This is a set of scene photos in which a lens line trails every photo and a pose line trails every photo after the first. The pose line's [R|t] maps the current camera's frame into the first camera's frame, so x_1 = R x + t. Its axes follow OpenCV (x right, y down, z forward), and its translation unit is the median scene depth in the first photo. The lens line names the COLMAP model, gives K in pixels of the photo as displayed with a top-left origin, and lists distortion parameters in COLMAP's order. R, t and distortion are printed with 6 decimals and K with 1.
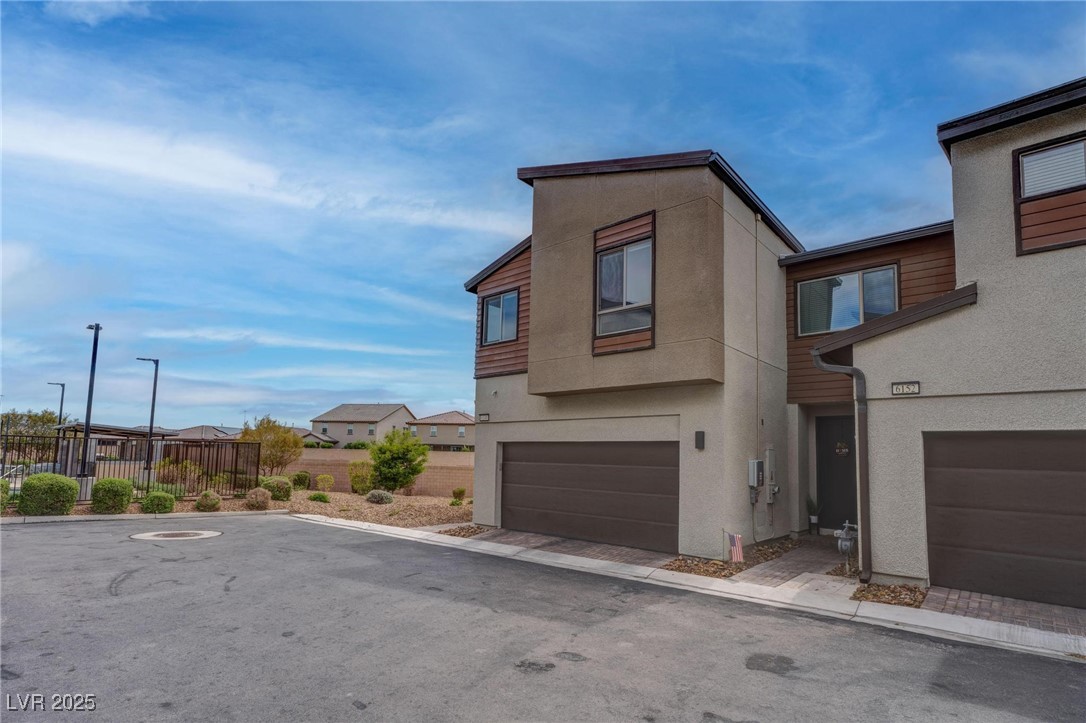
lens RADIAL K [[560.2, 0, 546.5], [0, 560.2, 336.6], [0, 0, 1]] dist [0.001838, 0.000345]
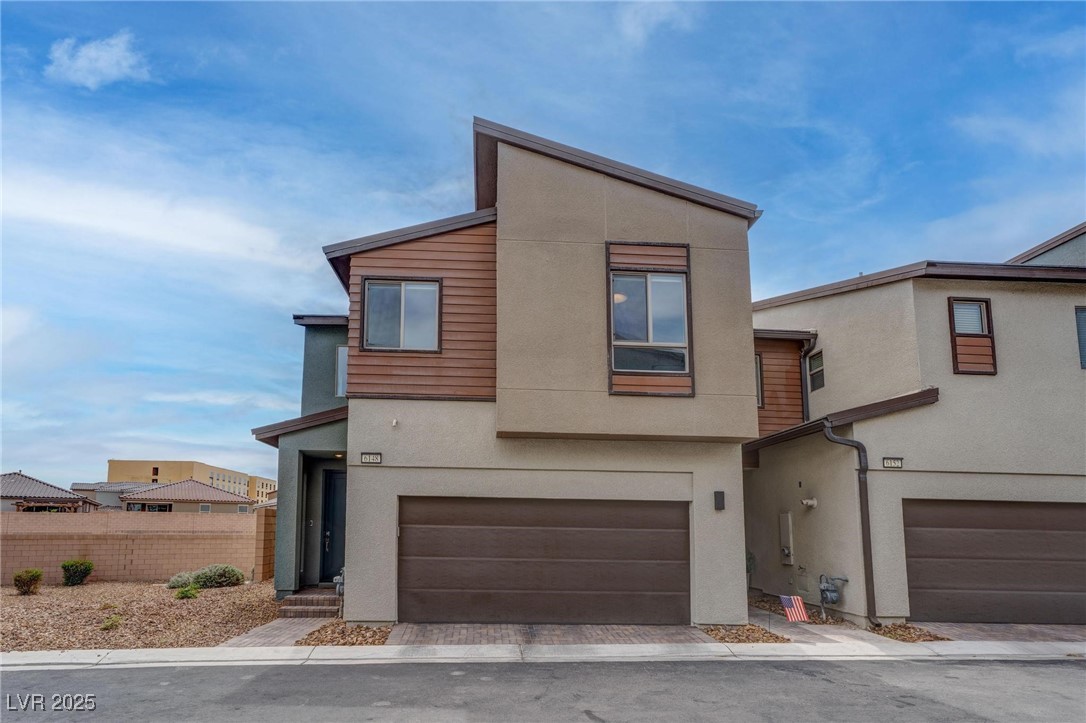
lens RADIAL K [[574.6, 0, 539.6], [0, 574.6, 409.9], [0, 0, 1]] dist [0.007455, 0.001225]
pose [[0.683940, 0.132257, 0.717449, -0.607018], [-0.154536, 0.987378, -0.034698, 0.106311], [-0.712983, -0.087141, 0.695746, 0.516473]]
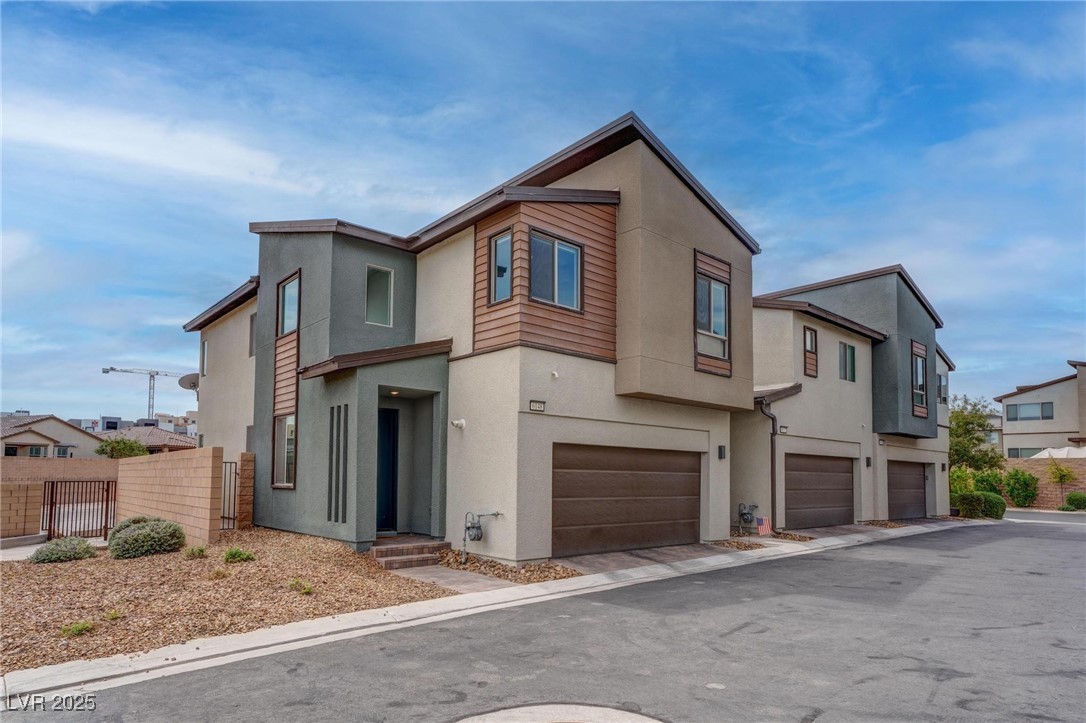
lens RADIAL K [[616.2, 0, 543.0], [0, 616.2, 361.5], [0, 0, 1]] dist [-0.000728, -0.000050]
pose [[0.082756, 0.149586, 0.985279, -1.130173], [-0.234225, 0.963895, -0.126666, 0.243251], [-0.968654, -0.220295, 0.114805, 1.202628]]
